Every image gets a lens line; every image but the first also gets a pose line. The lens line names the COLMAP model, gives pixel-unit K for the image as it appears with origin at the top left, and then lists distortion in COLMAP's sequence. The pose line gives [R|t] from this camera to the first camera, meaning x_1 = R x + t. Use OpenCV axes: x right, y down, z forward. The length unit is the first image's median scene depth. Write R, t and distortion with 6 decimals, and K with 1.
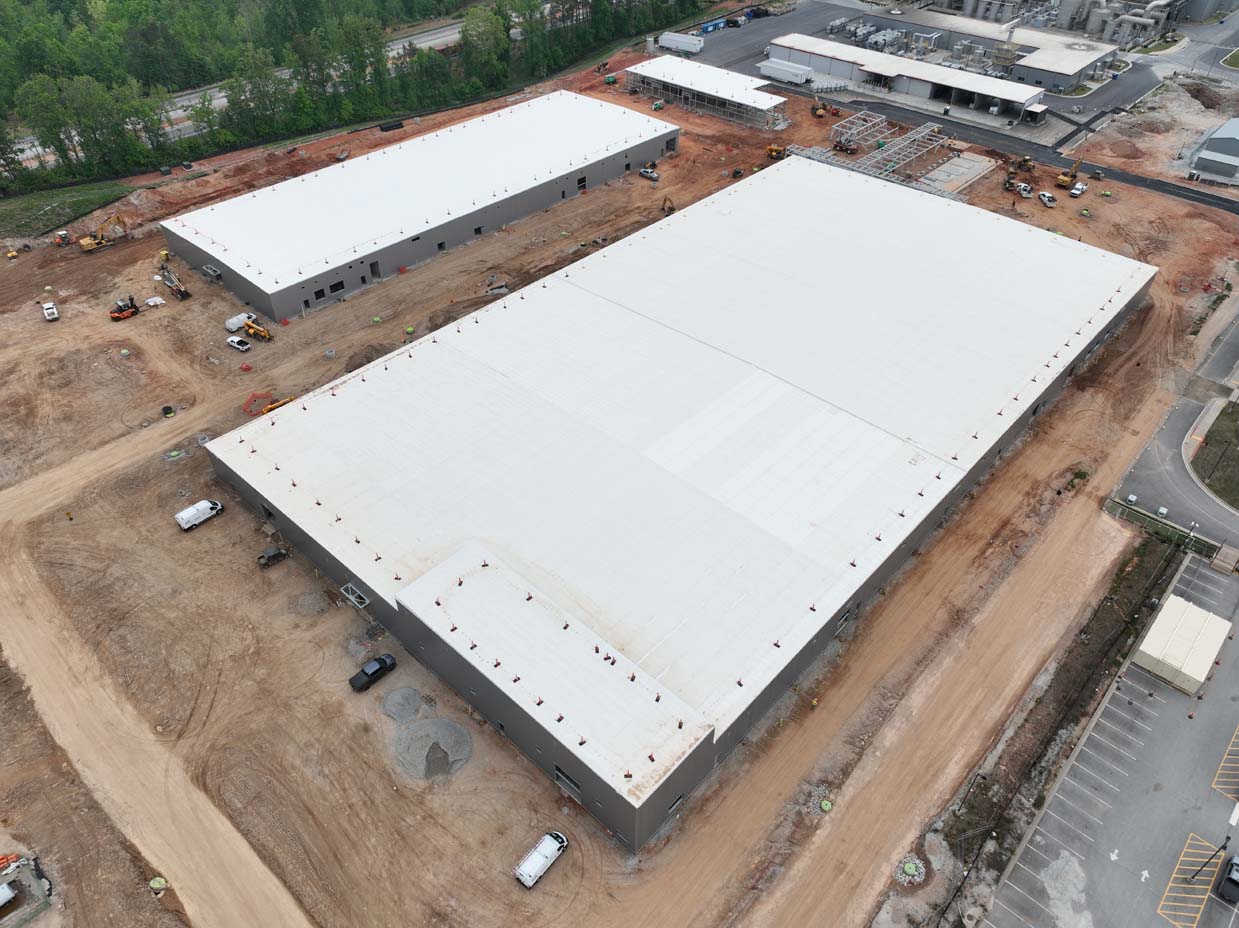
lens RADIAL K [[869.0, 0, 619.5], [0, 869.0, 464.0], [0, 0, 1]] dist [0.007241, 0.008685]
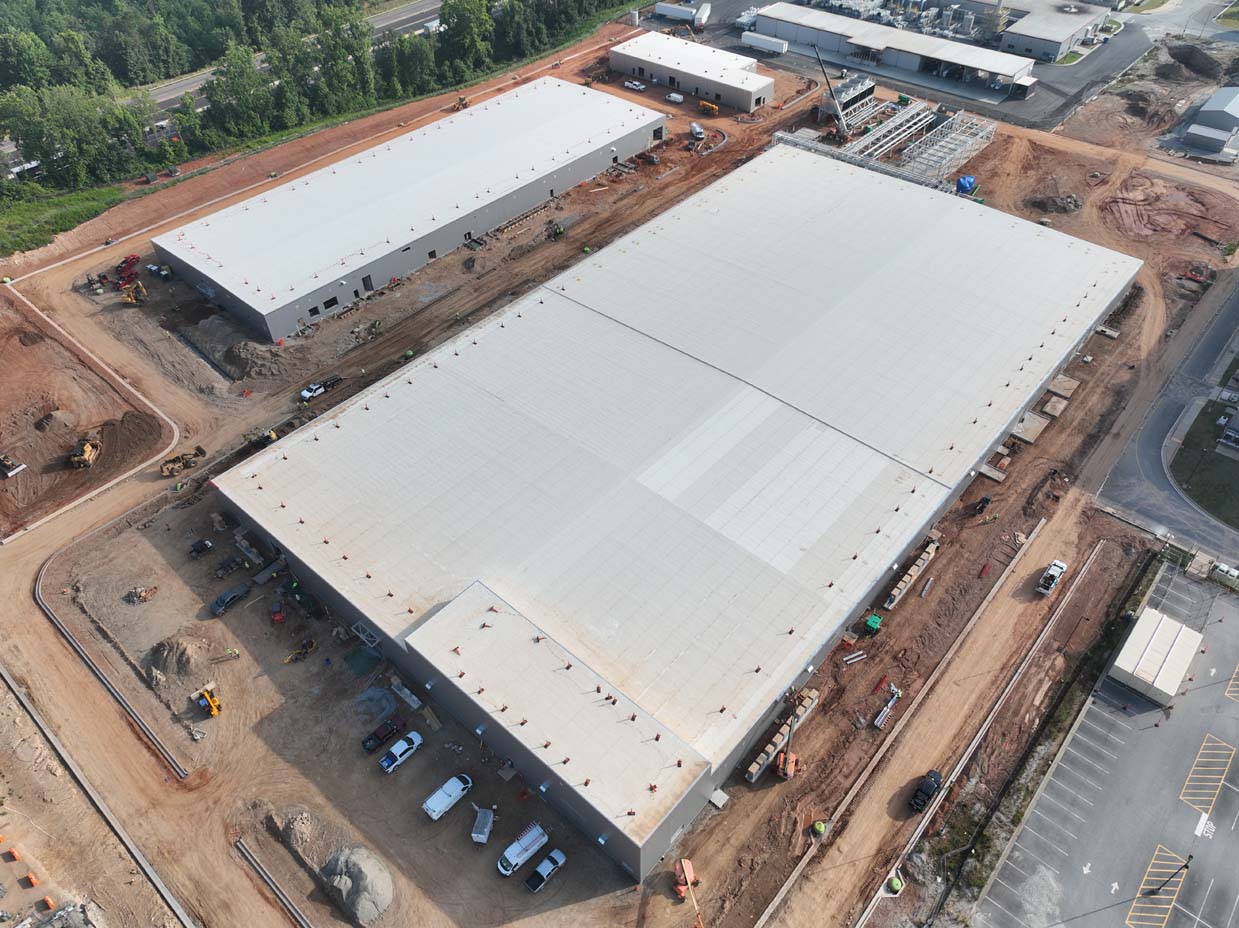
lens RADIAL K [[869.0, 0, 619.5], [0, 869.0, 464.0], [0, 0, 1]] dist [0.007241, 0.008685]
pose [[0.999501, -0.031588, -0.000229, 0.006528], [0.031546, 0.997748, 0.059191, -0.091017], [-0.001641, -0.059168, 0.998247, -0.027836]]
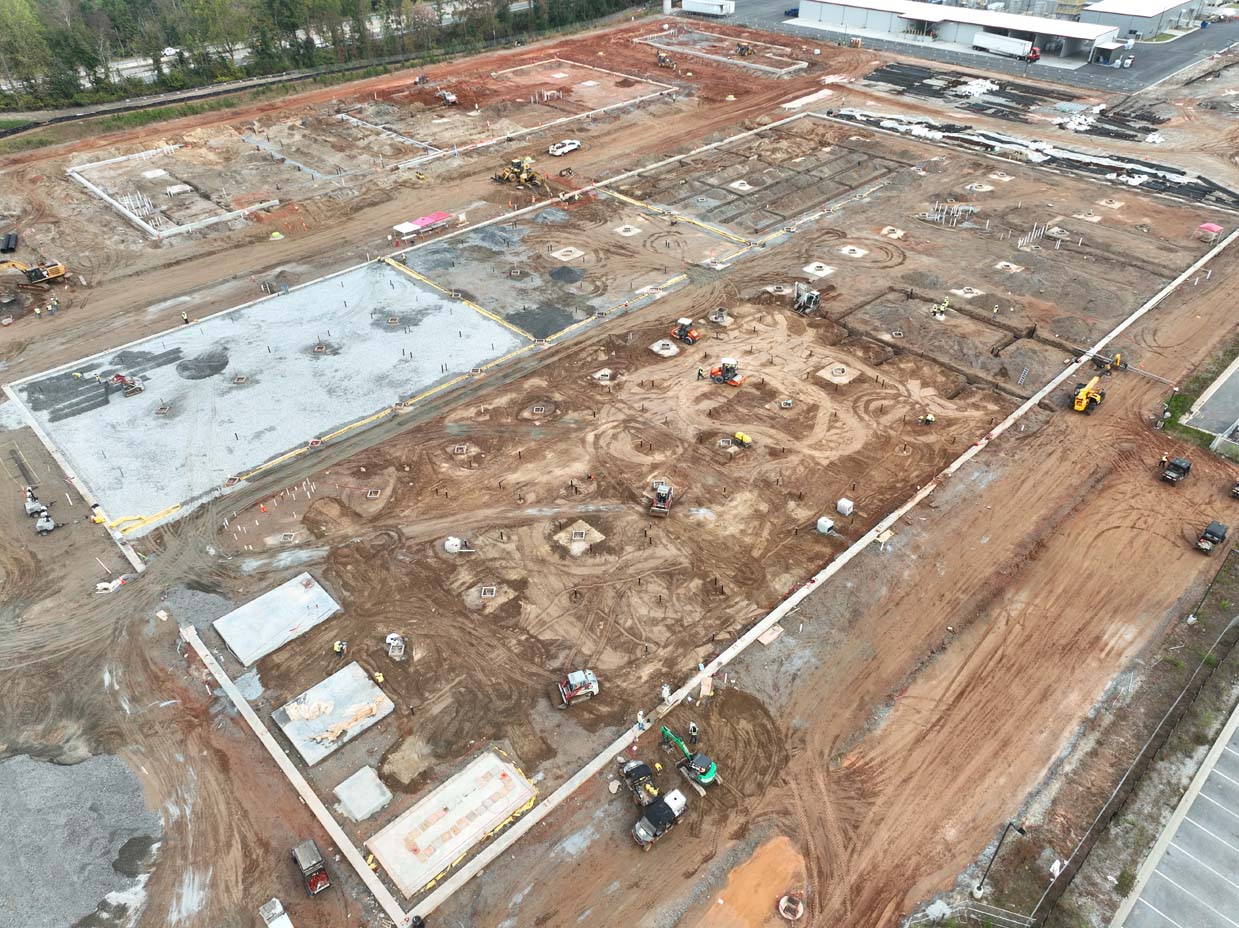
lens RADIAL K [[869.0, 0, 619.5], [0, 869.0, 464.0], [0, 0, 1]] dist [0.007241, 0.008685]
pose [[0.997607, 0.026358, -0.063912, 0.132954], [-0.030129, 0.997817, -0.058773, 0.115841], [0.062223, 0.060558, 0.996223, 0.289017]]
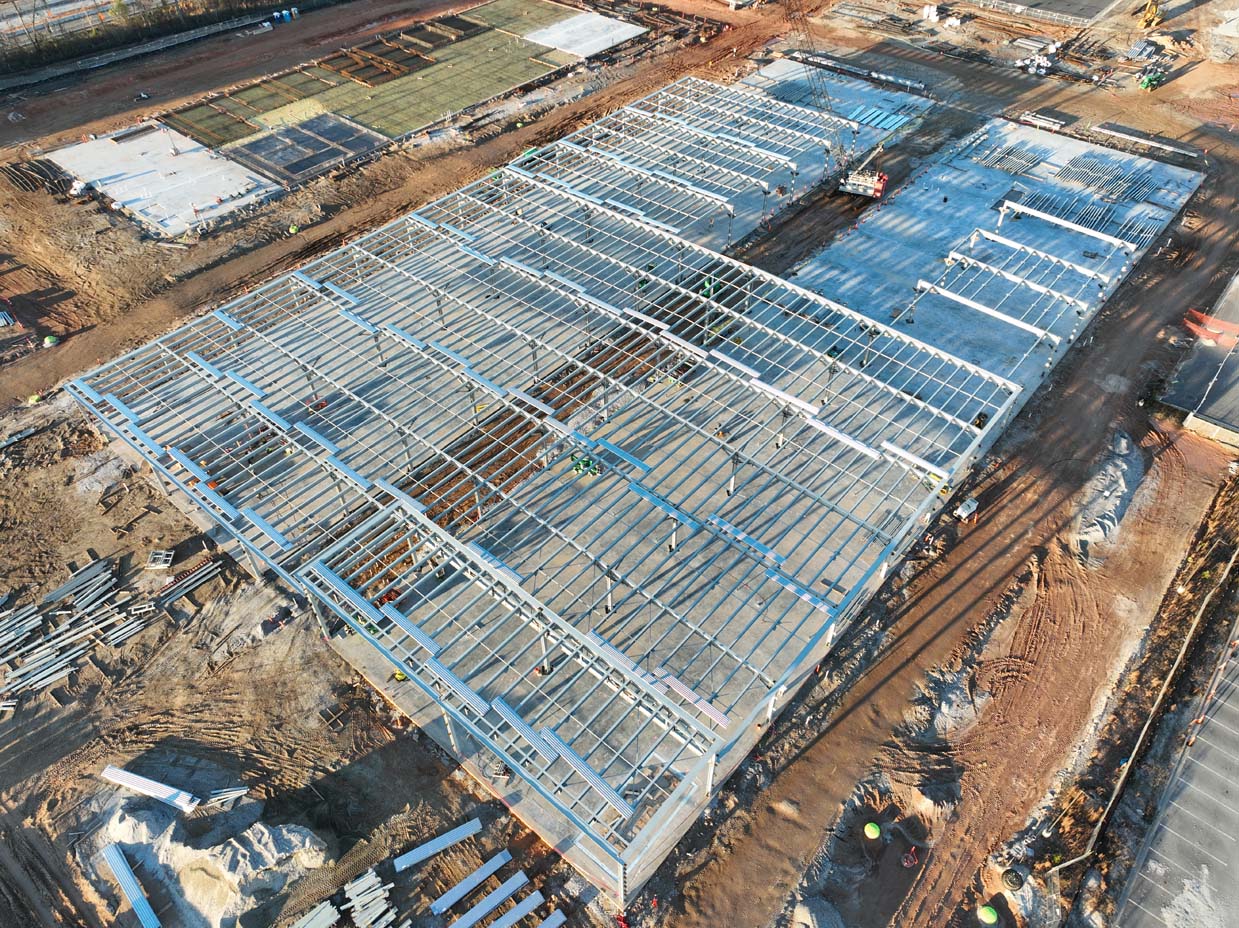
lens RADIAL K [[869.0, 0, 619.5], [0, 869.0, 464.0], [0, 0, 1]] dist [0.007241, 0.008685]
pose [[0.999215, -0.034099, 0.020145, 0.009366], [0.032533, 0.996764, 0.073505, 0.007898], [-0.022586, -0.072792, 0.997091, 0.198250]]
